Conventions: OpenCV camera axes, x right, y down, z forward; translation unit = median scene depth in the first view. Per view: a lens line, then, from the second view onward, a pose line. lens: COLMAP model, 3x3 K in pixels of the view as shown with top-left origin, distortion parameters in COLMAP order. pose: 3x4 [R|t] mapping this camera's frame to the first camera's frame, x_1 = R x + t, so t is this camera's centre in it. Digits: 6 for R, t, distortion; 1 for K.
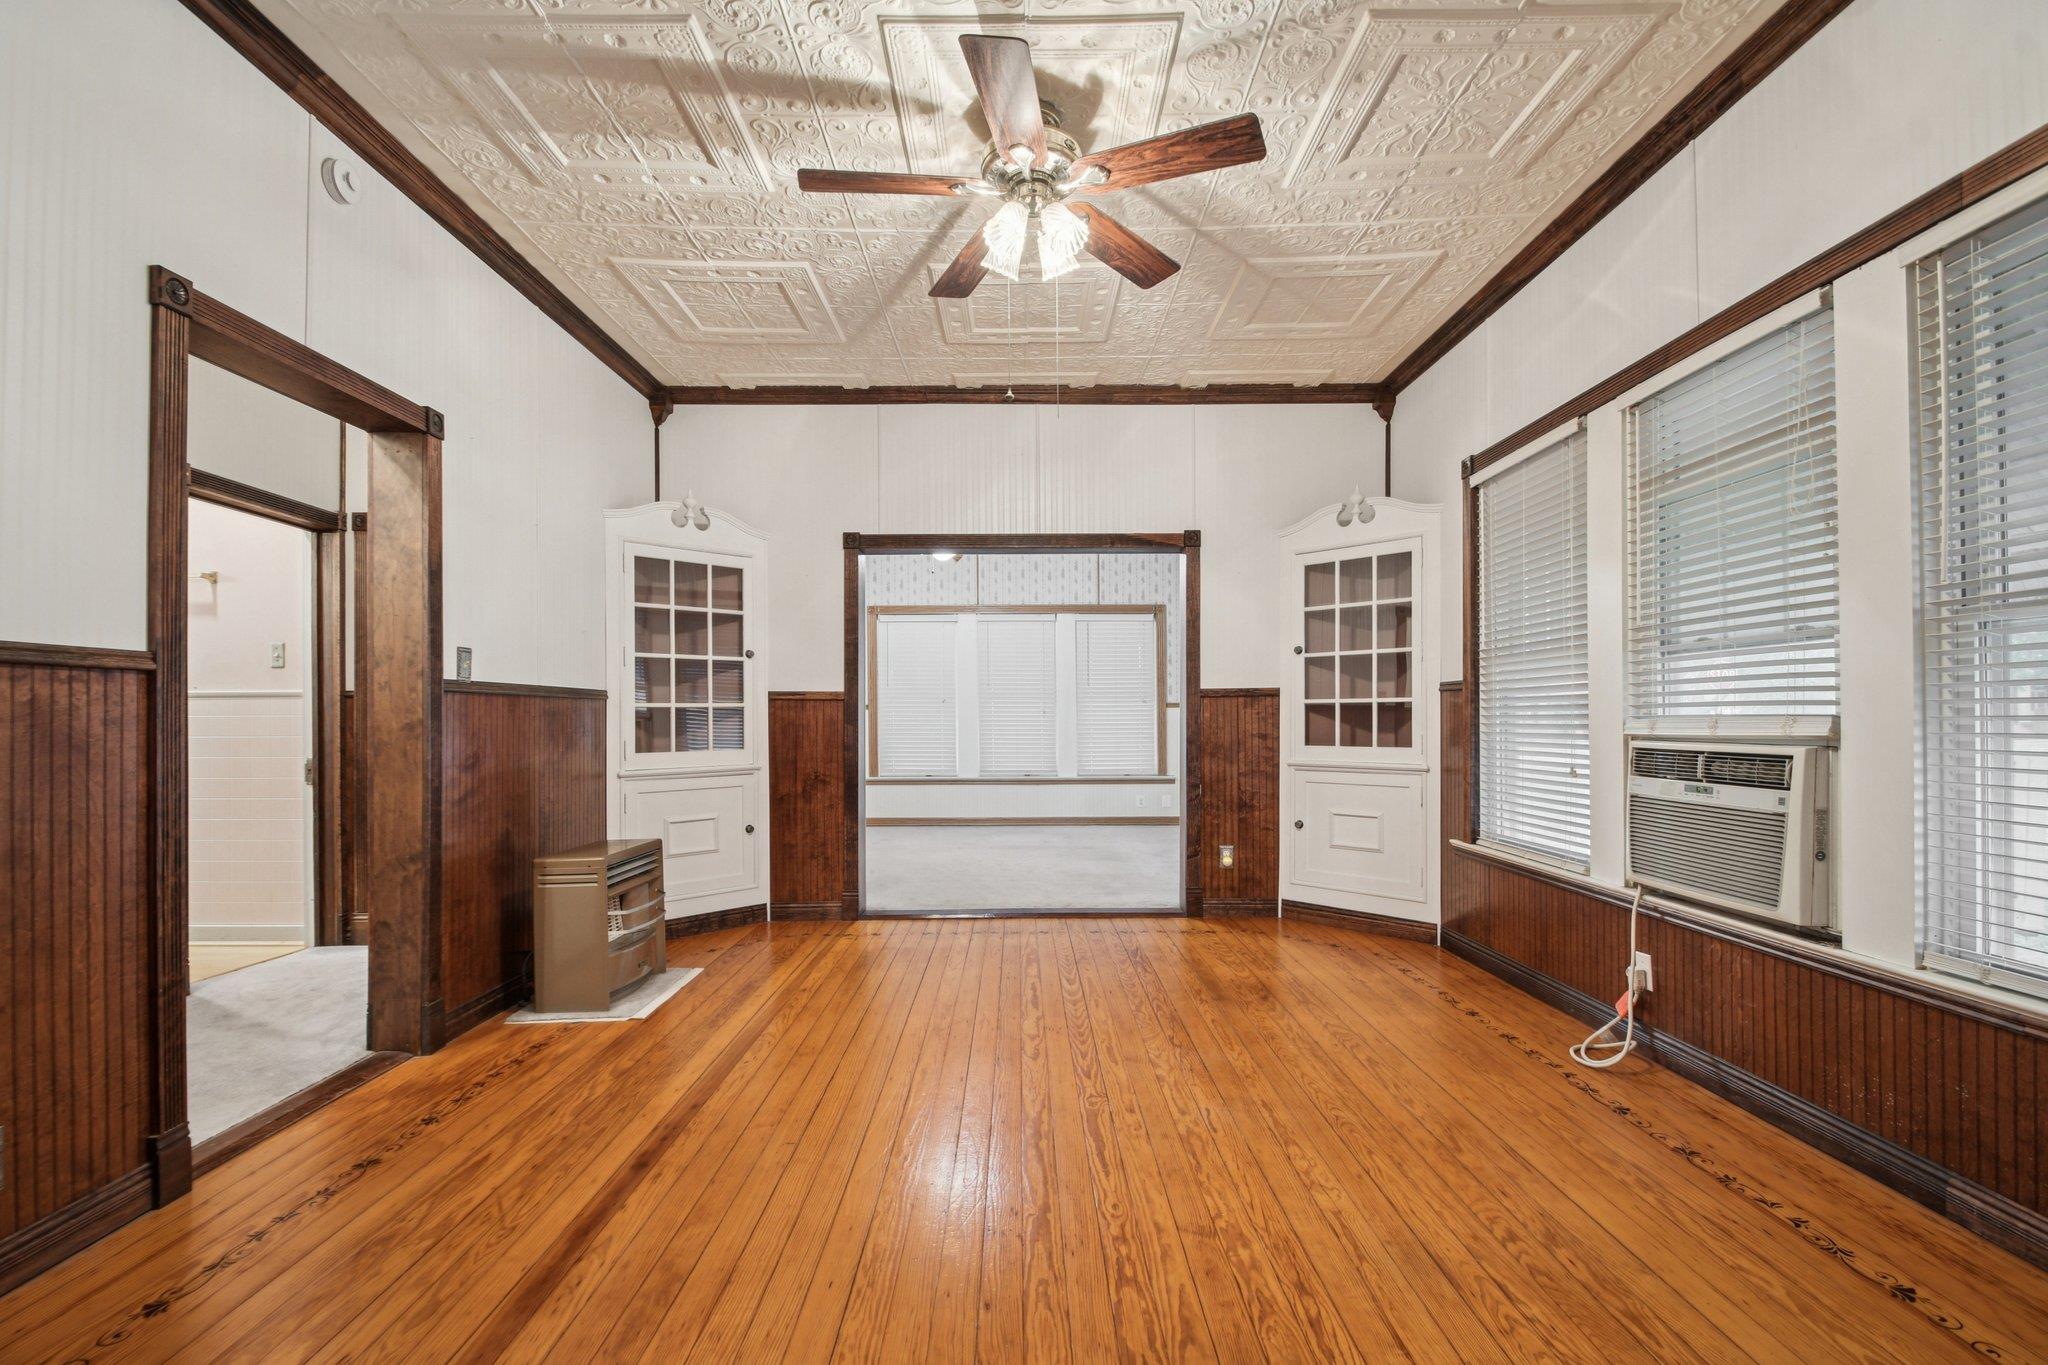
lens RADIAL K [[913.9, 0, 1026.9], [0, 913.9, 716.7], [0, 0, 1]] dist [0.012227, -0.015529]
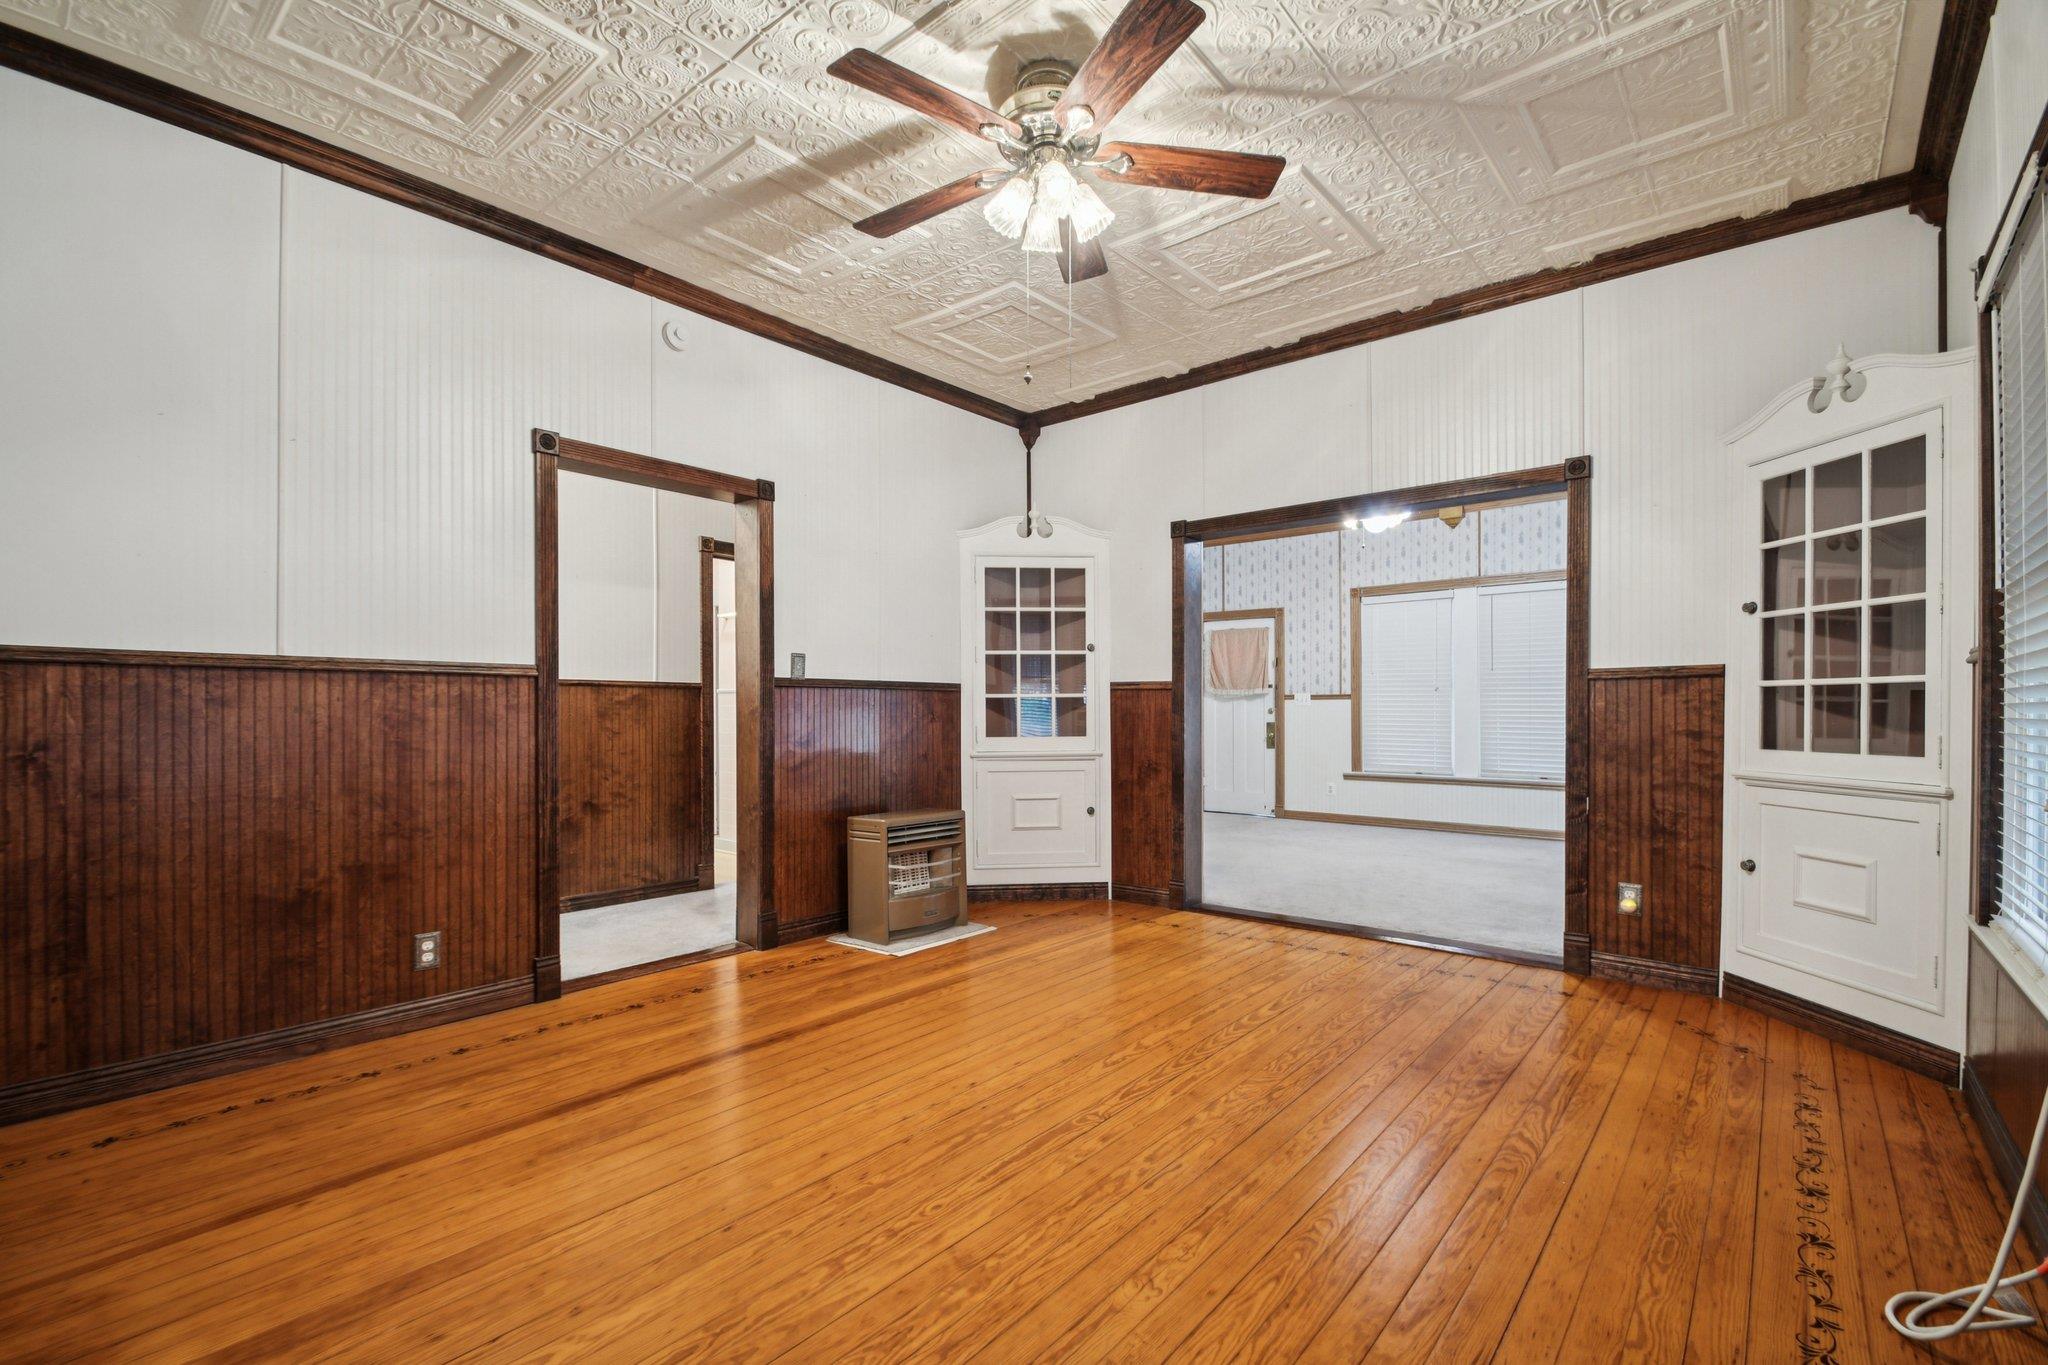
lens RADIAL K [[913.9, 0, 1026.9], [0, 913.9, 716.7], [0, 0, 1]] dist [0.012227, -0.015529]
pose [[0.754965, 0.008091, -0.655715, 0.370933], [-0.001994, 0.999948, 0.010043, 0.001971], [0.655761, -0.006275, 0.754942, 0.153445]]
